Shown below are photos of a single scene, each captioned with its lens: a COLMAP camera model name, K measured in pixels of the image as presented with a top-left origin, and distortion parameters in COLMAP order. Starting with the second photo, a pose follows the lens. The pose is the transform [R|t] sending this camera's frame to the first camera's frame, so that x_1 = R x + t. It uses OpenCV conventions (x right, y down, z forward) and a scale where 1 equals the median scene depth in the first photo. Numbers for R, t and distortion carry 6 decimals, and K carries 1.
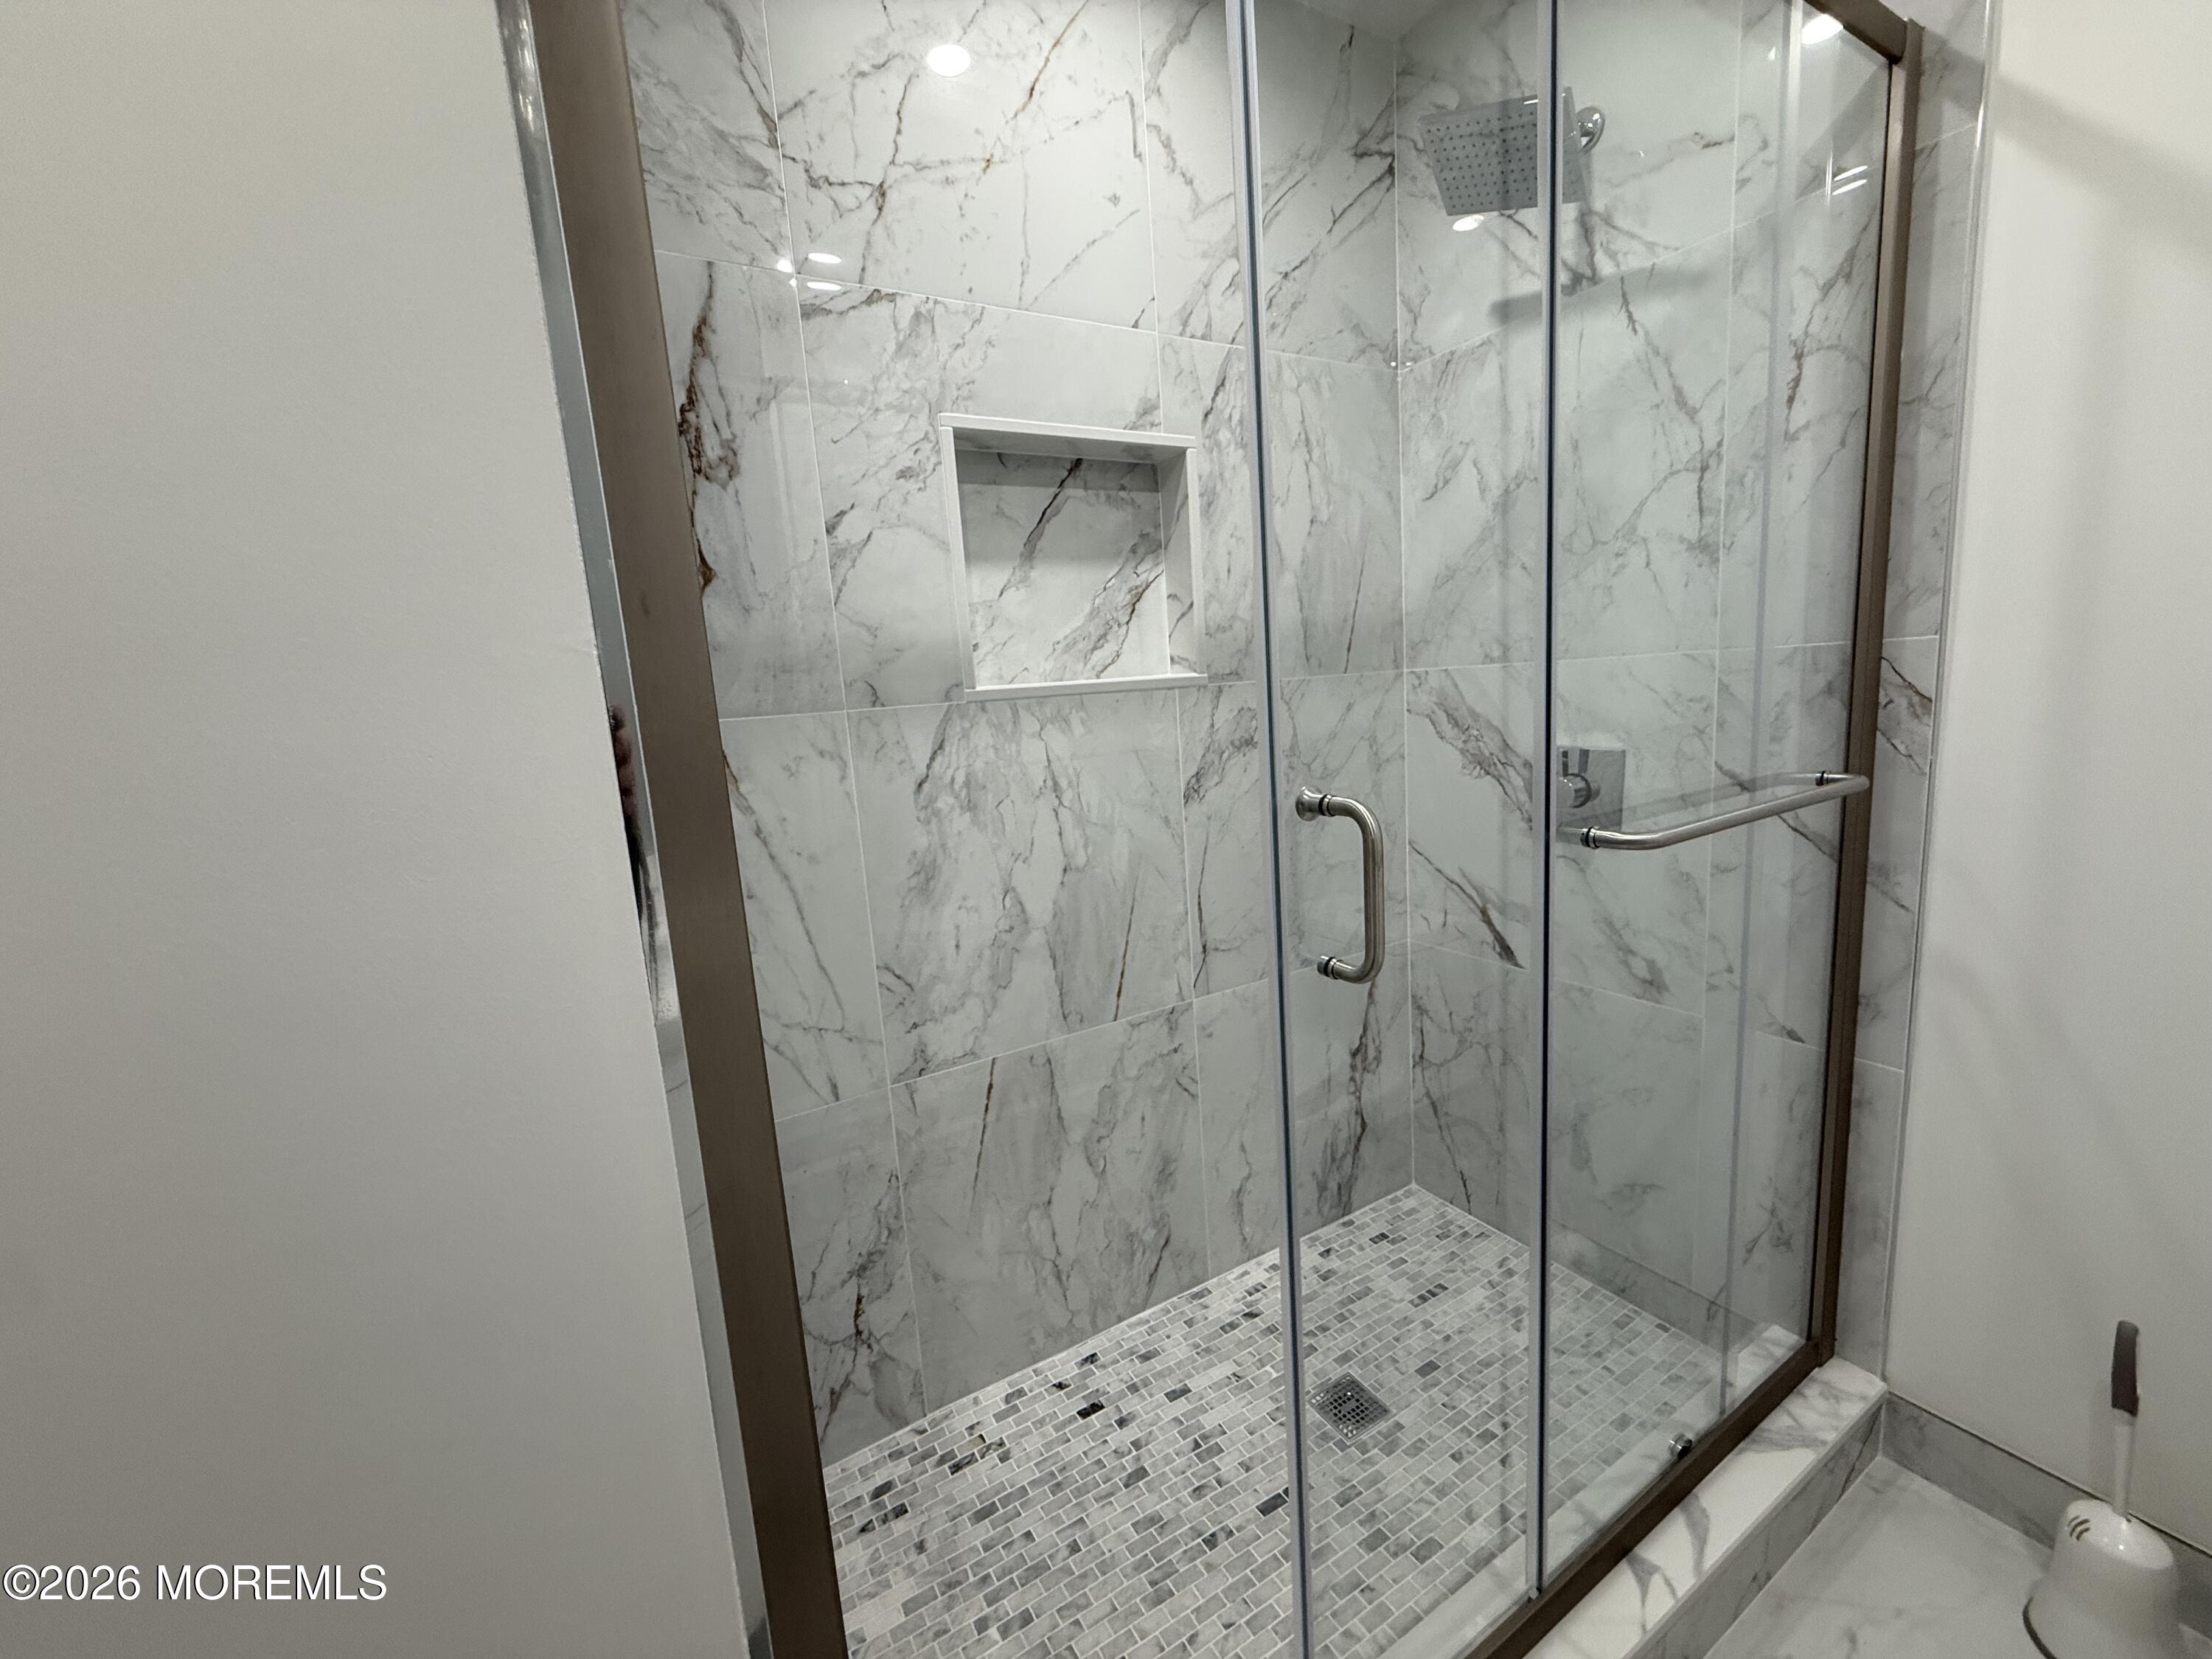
lens RADIAL K [[868.7, 0, 1113.2], [0, 868.7, 827.1], [0, 0, 1]] dist [0.000573, -0.000026]
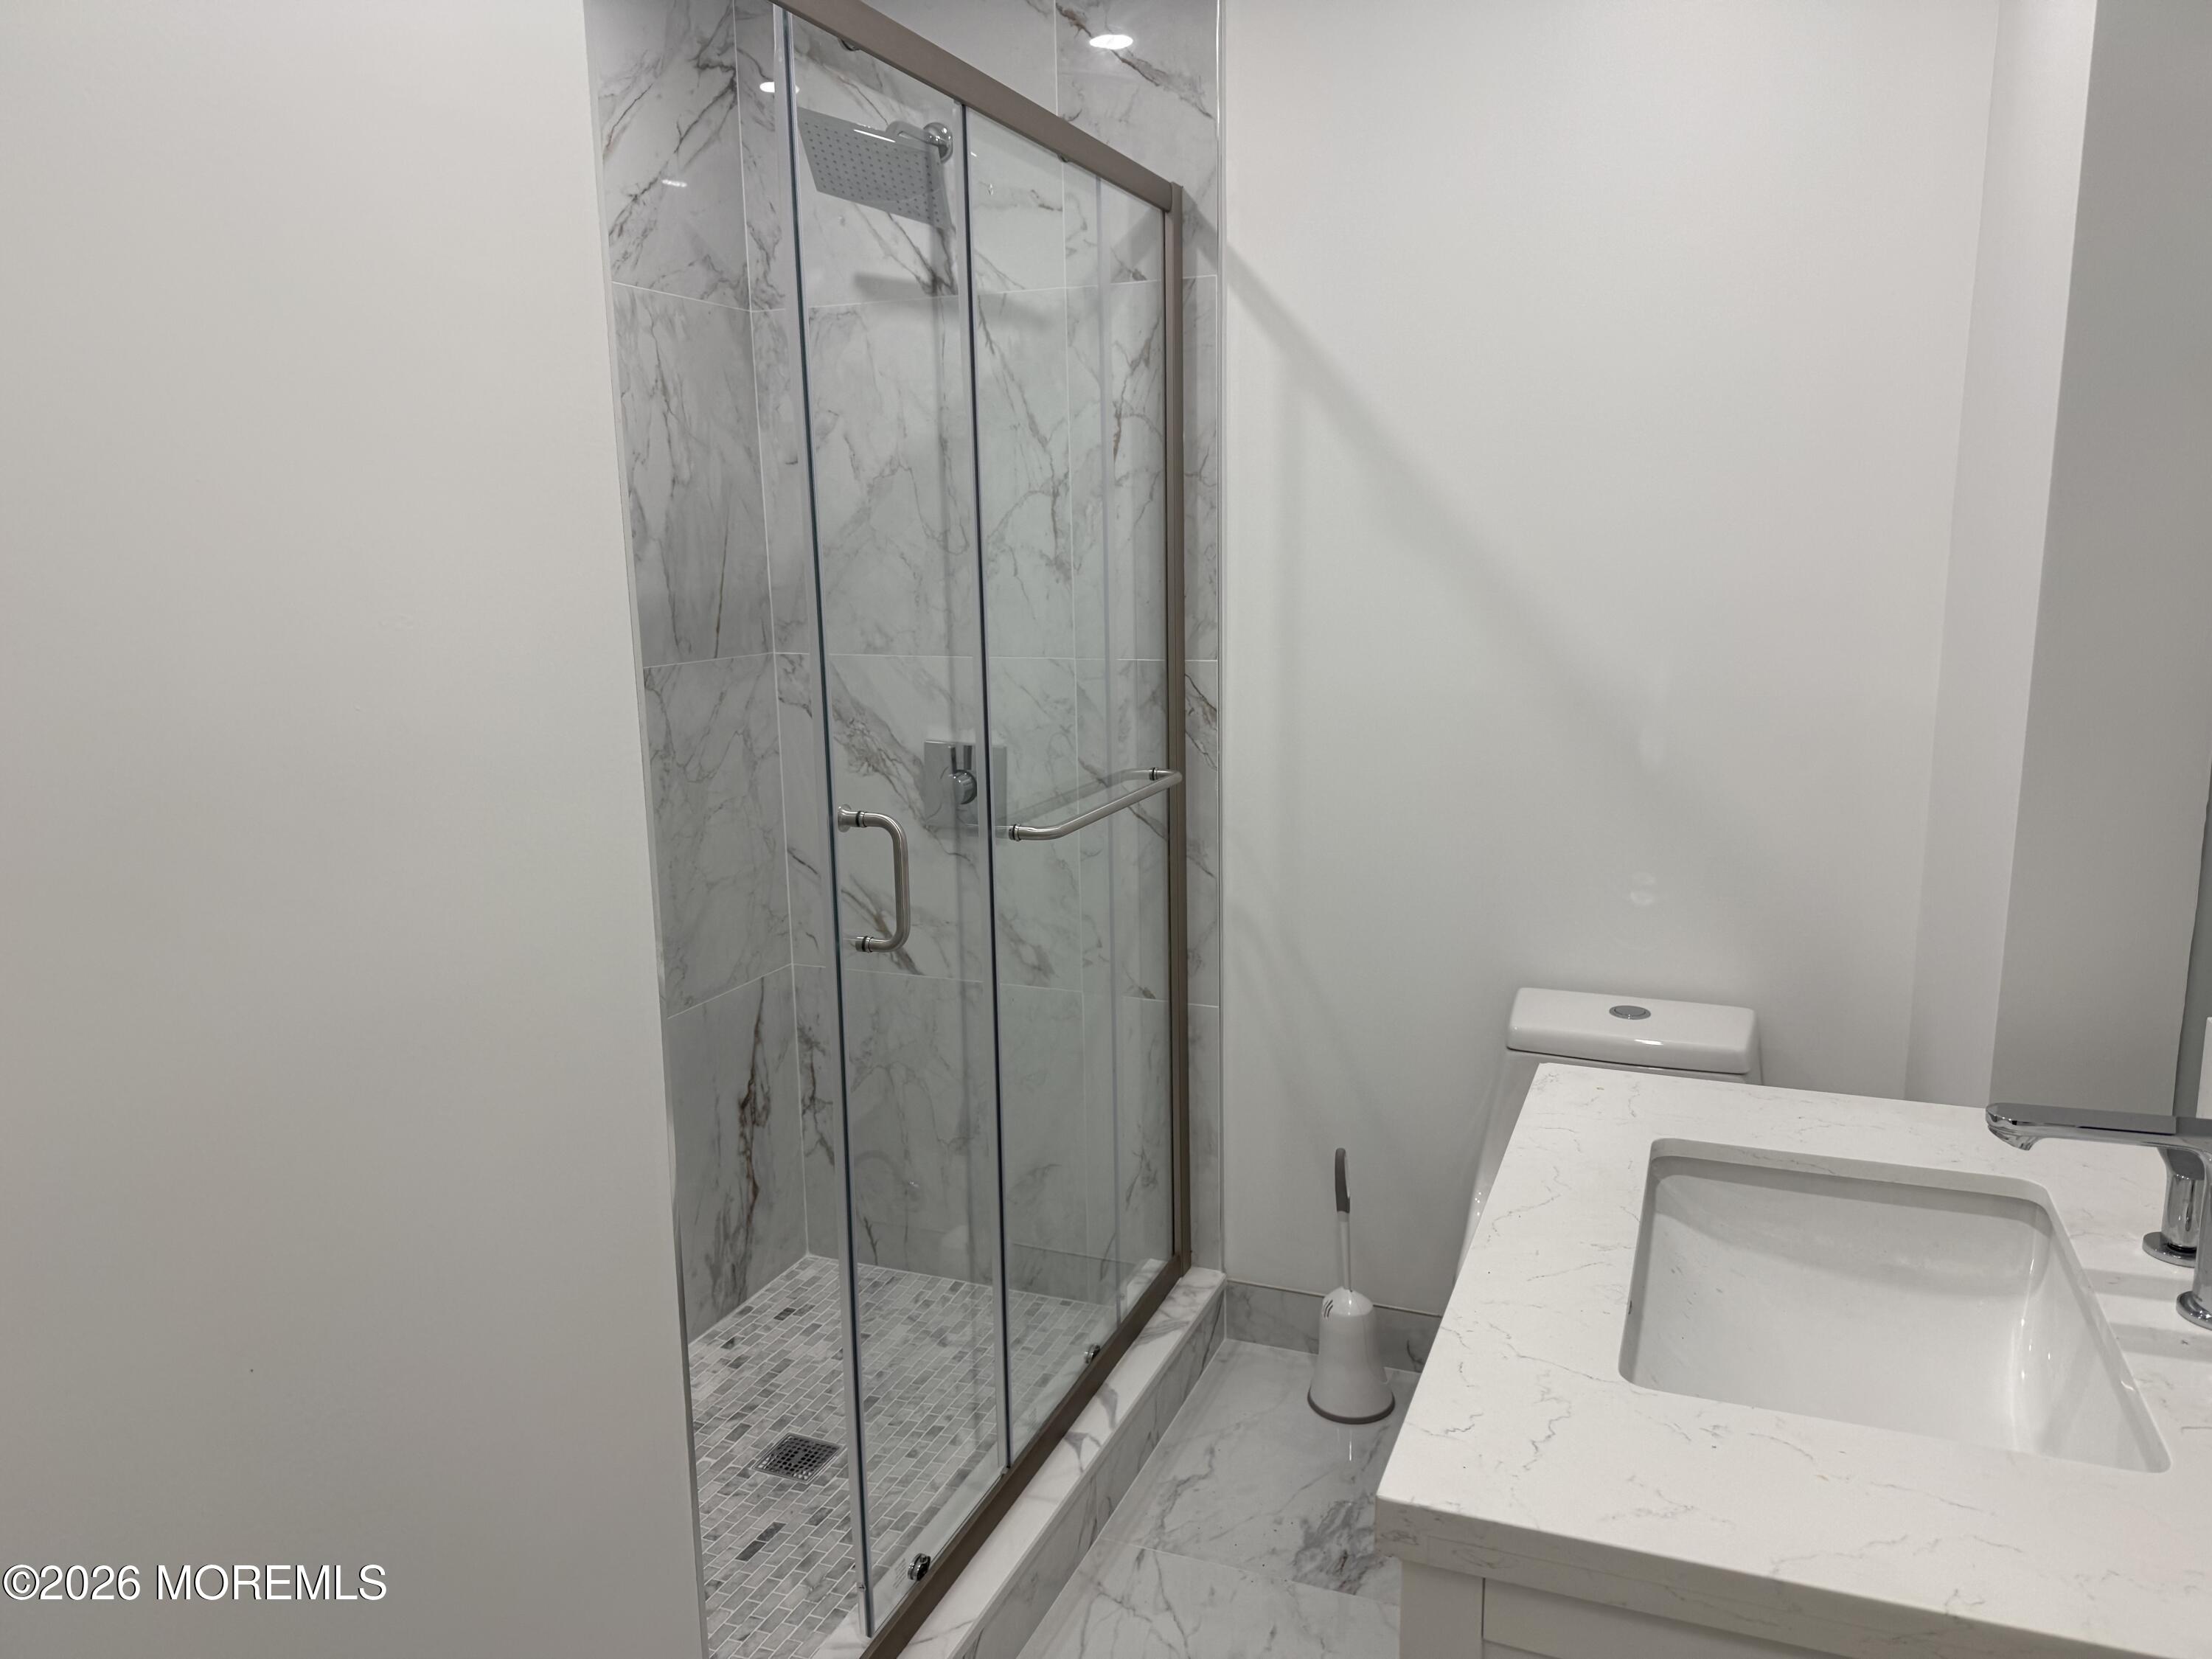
lens RADIAL K [[1554.7, 0, 1111.7], [0, 1554.7, 828.4], [0, 0, 1]] dist [0.055764, -0.065357]
pose [[0.792810, -0.056271, 0.606865, -0.447057], [0.058044, 0.998174, 0.016726, -0.014947], [-0.606698, 0.021965, 0.794629, -0.555813]]
